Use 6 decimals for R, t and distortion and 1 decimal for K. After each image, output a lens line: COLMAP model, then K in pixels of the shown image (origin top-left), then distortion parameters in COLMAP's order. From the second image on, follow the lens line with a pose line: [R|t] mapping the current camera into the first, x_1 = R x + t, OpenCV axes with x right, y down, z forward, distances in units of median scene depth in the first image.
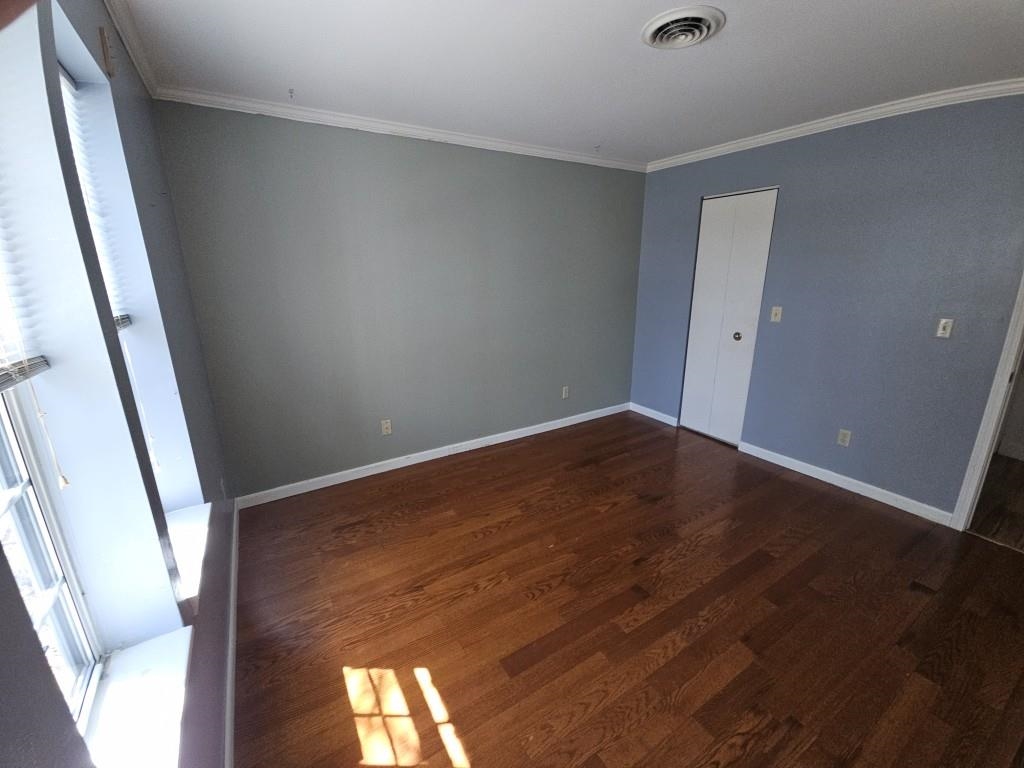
lens RADIAL K [[426.1, 0, 512.0], [0, 426.1, 384.0], [0, 0, 1]] dist [-0.002362, -0.000256]
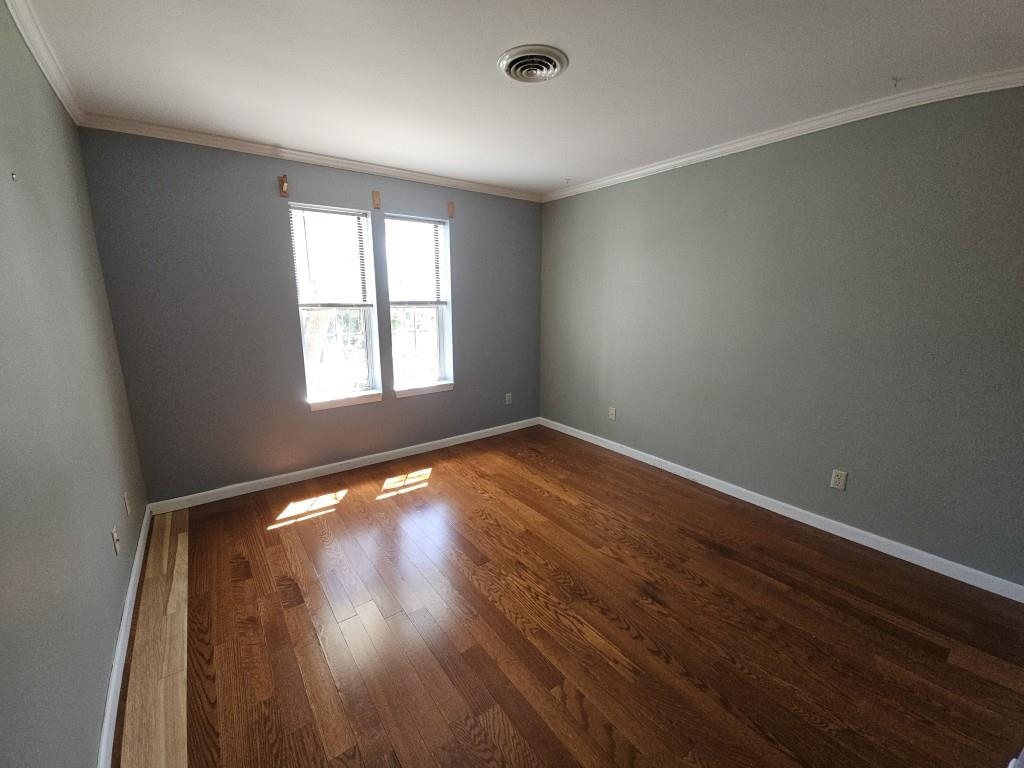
lens RADIAL K [[426.1, 0, 512.0], [0, 426.1, 384.0], [0, 0, 1]] dist [-0.002362, -0.000256]
pose [[0.080227, 0.224763, -0.971105, 0.992026], [-0.268176, 0.943190, 0.196147, -0.166162], [0.960024, 0.244691, 0.135945, 0.593954]]
